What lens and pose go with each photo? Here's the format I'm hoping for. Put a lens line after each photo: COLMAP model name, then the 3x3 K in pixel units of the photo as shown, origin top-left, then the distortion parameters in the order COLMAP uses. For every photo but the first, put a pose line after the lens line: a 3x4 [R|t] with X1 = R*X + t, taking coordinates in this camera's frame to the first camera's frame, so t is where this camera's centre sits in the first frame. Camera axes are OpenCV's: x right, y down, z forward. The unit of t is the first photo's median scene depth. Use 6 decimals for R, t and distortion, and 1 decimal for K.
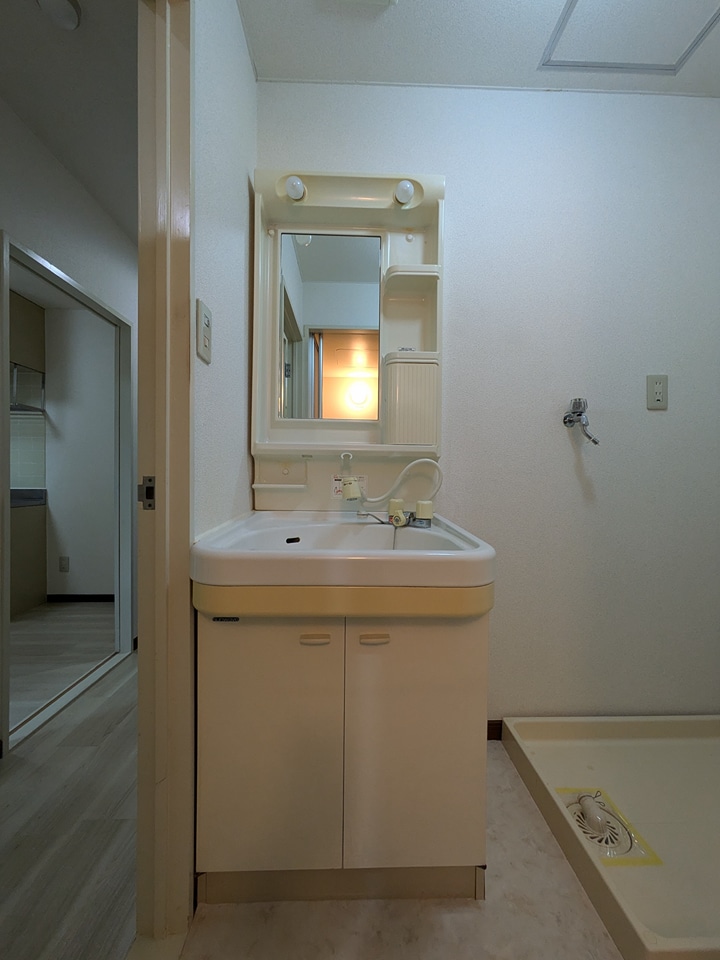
lens RADIAL K [[382.1, 0, 362.0], [0, 382.1, 483.4], [0, 0, 1]] dist [0.000068, 0.000461]
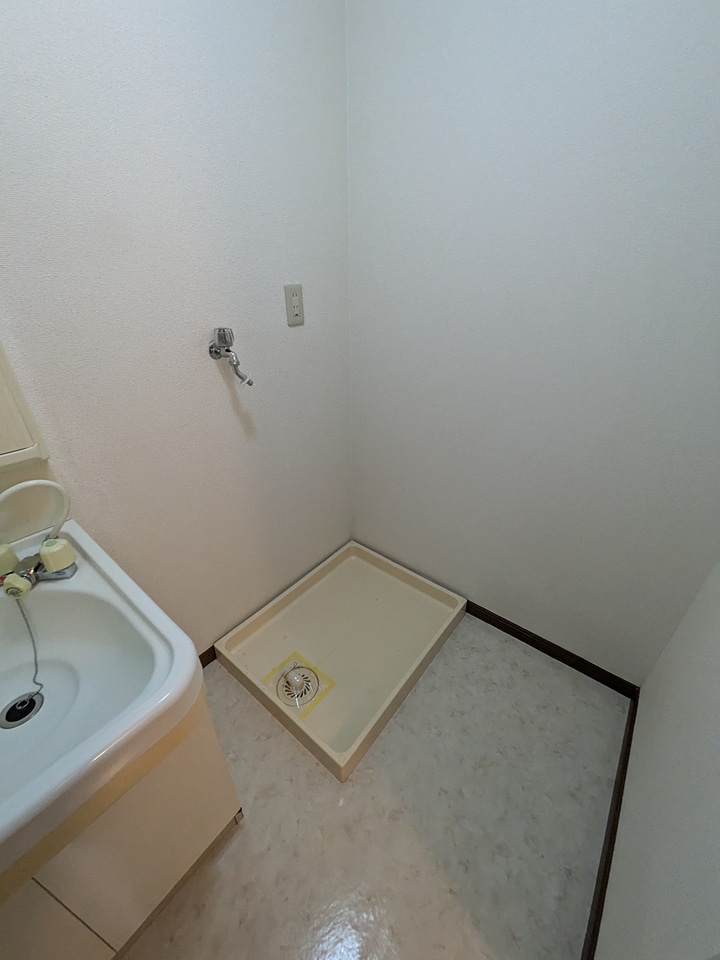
lens RADIAL K [[382.1, 0, 357.6], [0, 382.1, 481.4], [0, 0, 1]] dist [0.000068, 0.000461]
pose [[0.654161, -0.376388, 0.656053, 0.100794], [0.010333, 0.871753, 0.489836, -0.321063], [-0.756285, -0.313653, 0.574156, 0.215655]]
